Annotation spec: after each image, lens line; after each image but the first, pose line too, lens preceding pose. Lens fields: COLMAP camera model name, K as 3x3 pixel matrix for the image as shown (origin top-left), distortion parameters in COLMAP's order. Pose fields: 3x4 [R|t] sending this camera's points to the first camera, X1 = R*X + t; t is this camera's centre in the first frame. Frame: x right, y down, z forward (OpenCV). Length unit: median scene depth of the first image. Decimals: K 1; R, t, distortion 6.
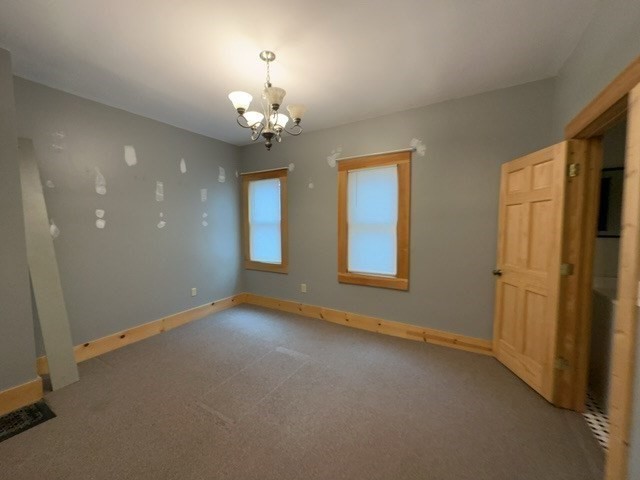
lens RADIAL K [[253.2, 0, 316.7], [0, 253.2, 240.6], [0, 0, 1]] dist [-0.003679, -0.000141]
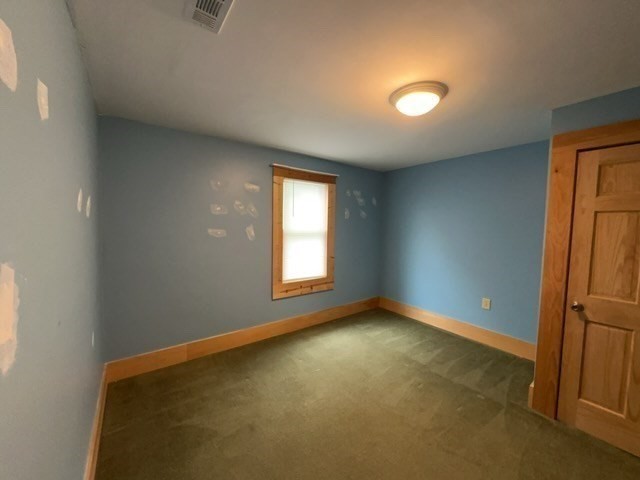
lens RADIAL K [[253.2, 0, 317.3], [0, 253.2, 242.0], [0, 0, 1]] dist [-0.003679, -0.000141]
pose [[0.379508, -0.033836, 0.924570, -1.515604], [0.041589, 0.998945, 0.019487, -0.071993], [-0.924253, 0.031057, 0.380515, 0.982621]]
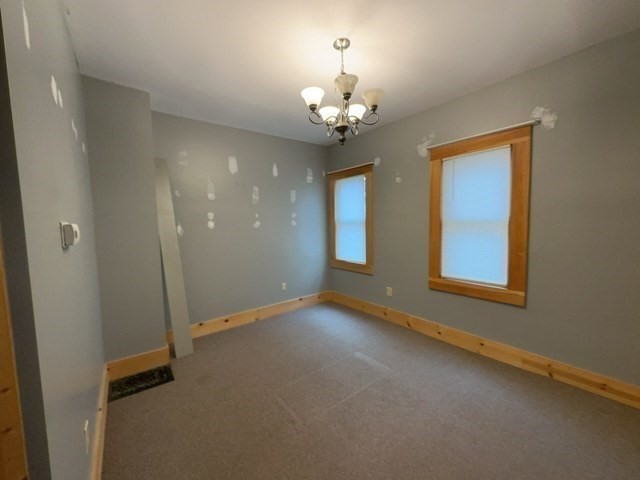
lens RADIAL K [[253.2, 0, 319.2], [0, 253.2, 240.6], [0, 0, 1]] dist [-0.003679, -0.000141]
pose [[0.934937, 0.011478, -0.354629, 0.047826], [-0.008686, 0.999917, 0.009466, -0.006387], [0.354708, -0.005770, 0.934959, 0.062786]]
